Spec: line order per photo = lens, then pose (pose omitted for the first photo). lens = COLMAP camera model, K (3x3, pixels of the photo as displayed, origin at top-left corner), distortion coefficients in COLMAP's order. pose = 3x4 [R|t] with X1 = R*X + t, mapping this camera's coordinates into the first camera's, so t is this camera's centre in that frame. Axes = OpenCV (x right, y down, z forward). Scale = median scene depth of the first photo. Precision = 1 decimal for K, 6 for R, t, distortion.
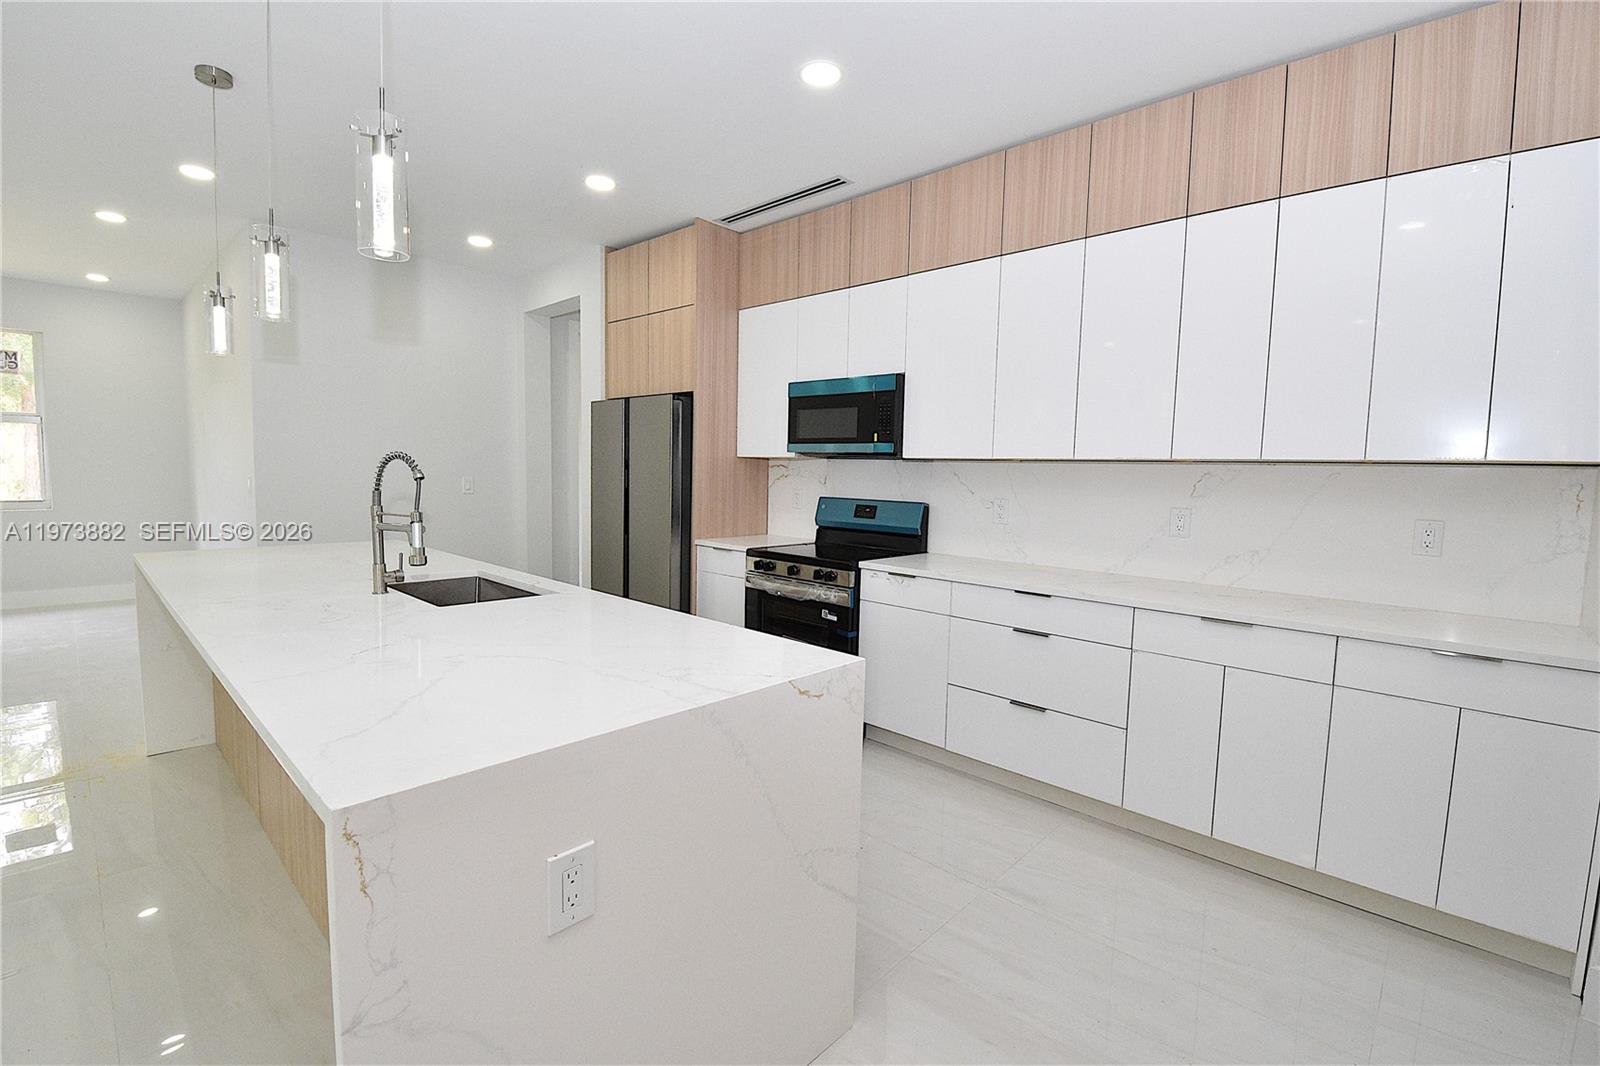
lens RADIAL K [[706.3, 0, 812.0], [0, 706.3, 532.5], [0, 0, 1]] dist [-0.002576, -0.000515]
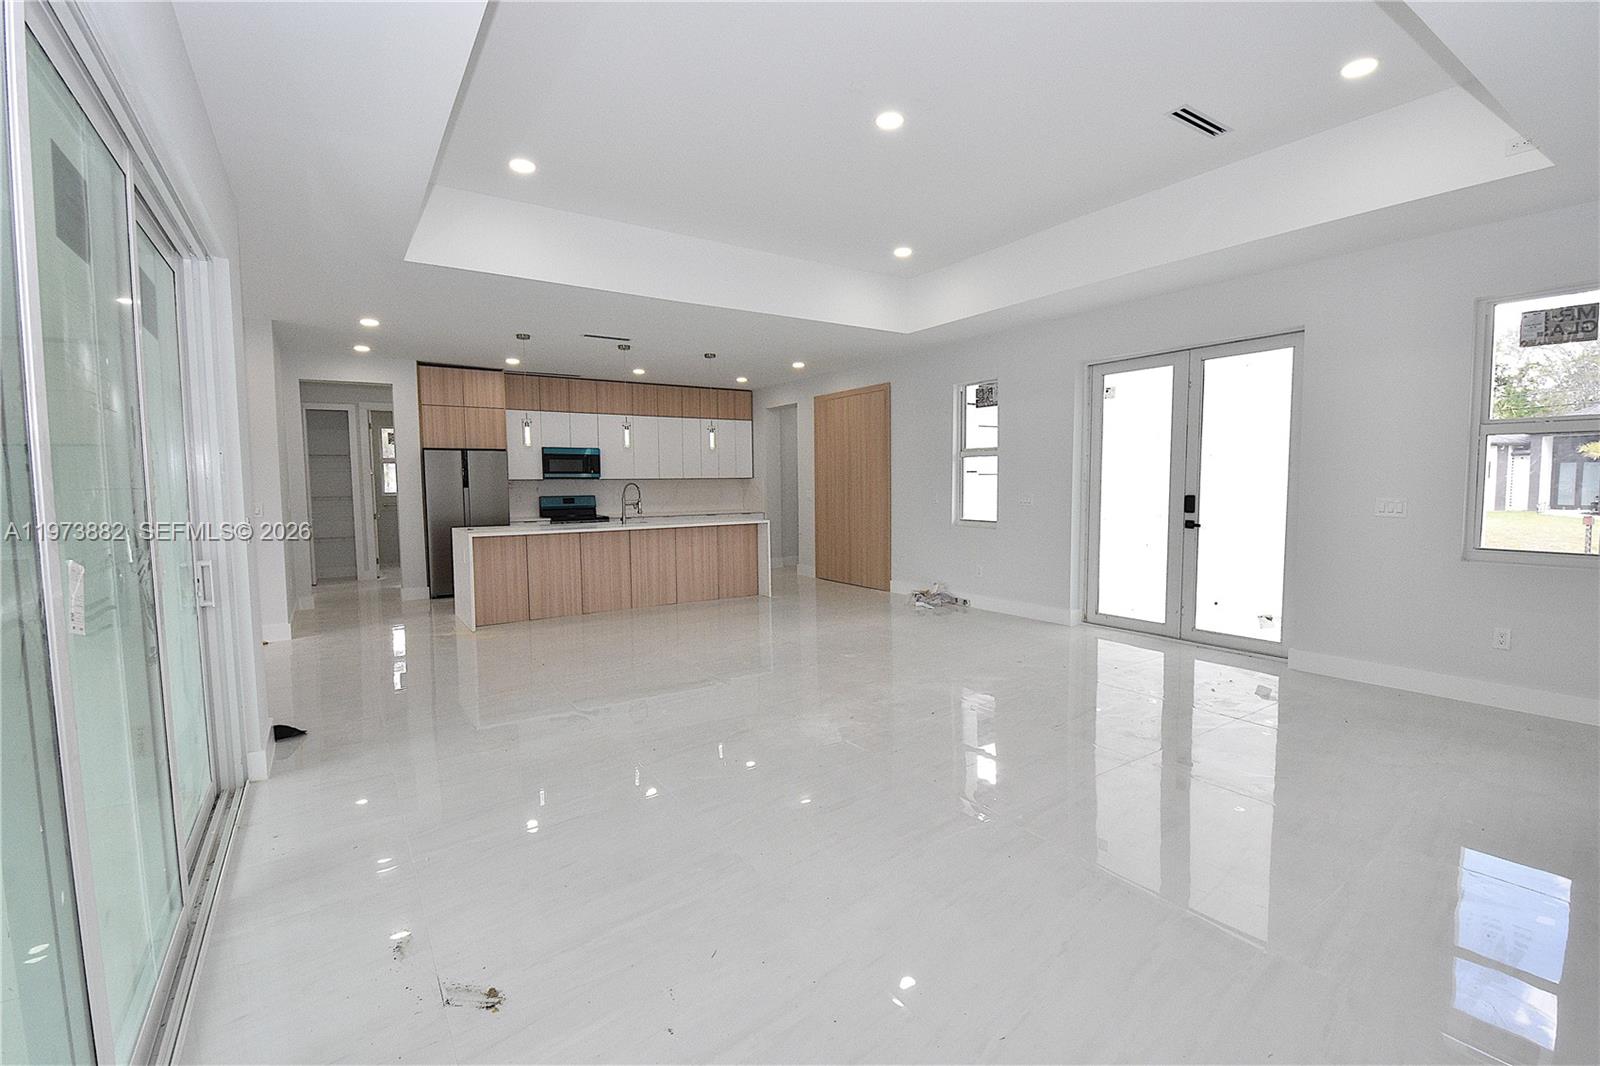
lens RADIAL K [[706.3, 0, 812.0], [0, 706.3, 532.5], [0, 0, 1]] dist [-0.002576, -0.000515]
pose [[0.210895, -0.100555, 0.972323, -2.259289], [0.097804, 0.991874, 0.081363, -0.038515], [-0.972604, 0.077938, 0.219016, -0.372539]]
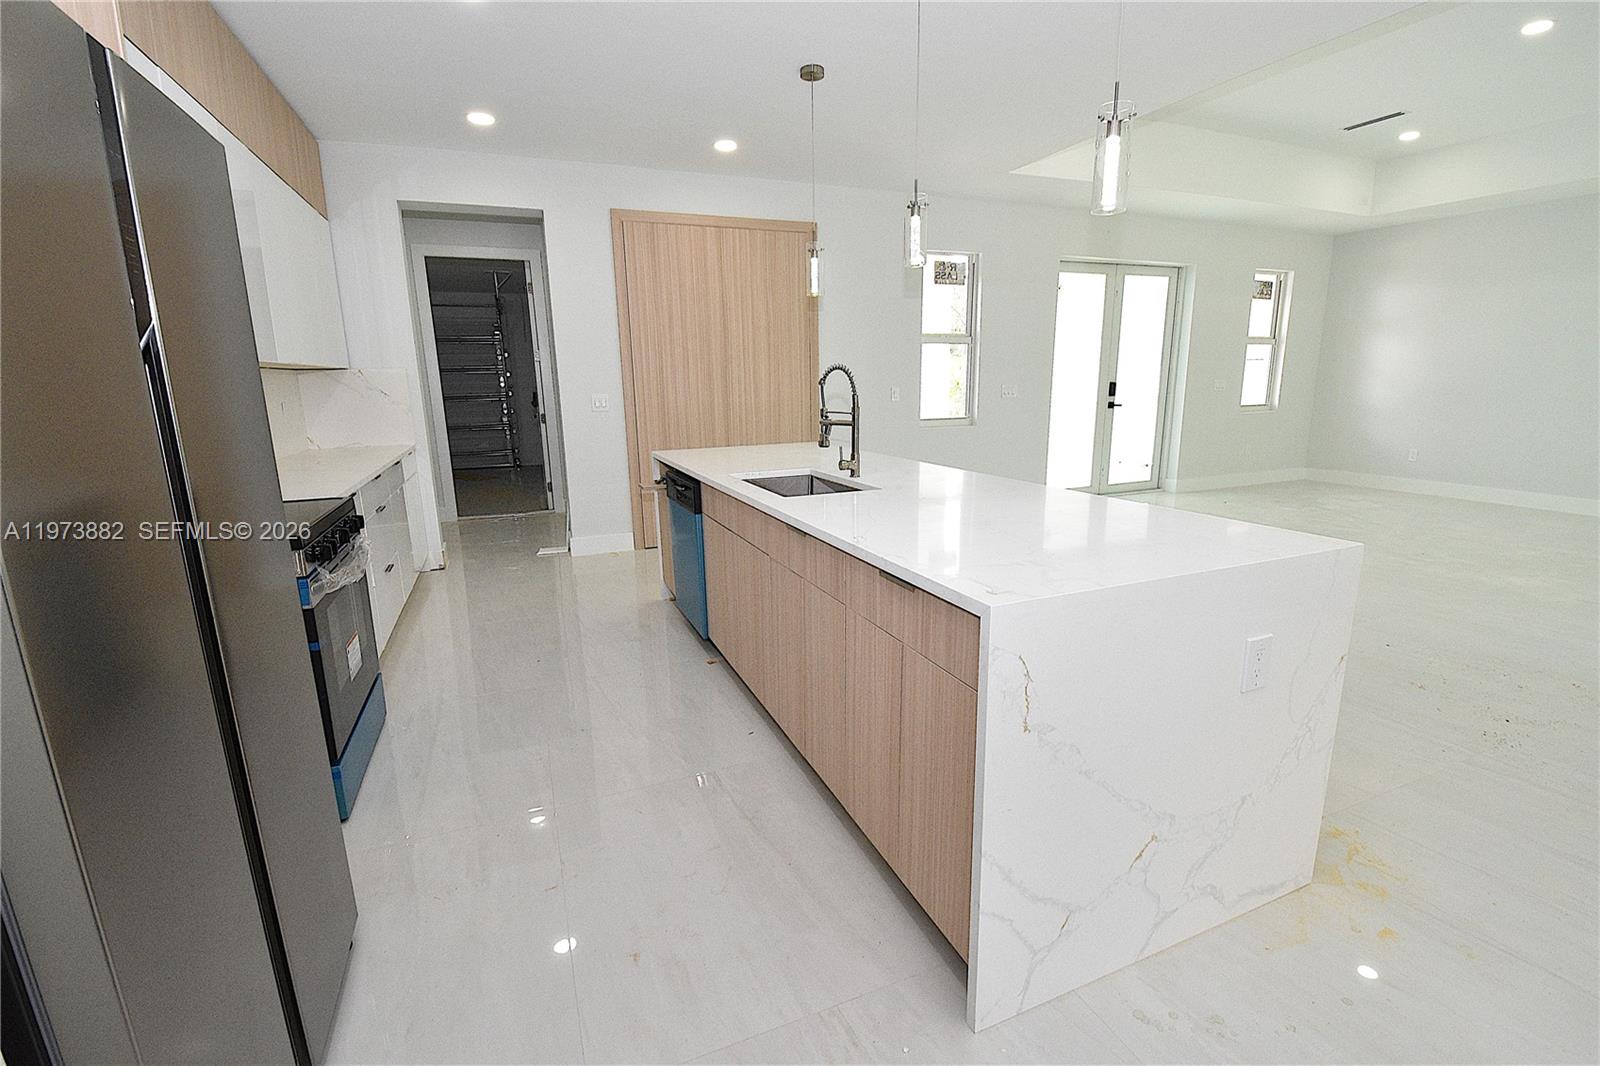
lens RADIAL K [[706.3, 0, 812.0], [0, 706.3, 532.5], [0, 0, 1]] dist [-0.002576, -0.000515]
pose [[-0.915238, -0.096148, 0.391274, -0.650822], [0.027078, 0.954236, 0.297825, -0.122497], [-0.402003, 0.283176, -0.870750, 1.318089]]
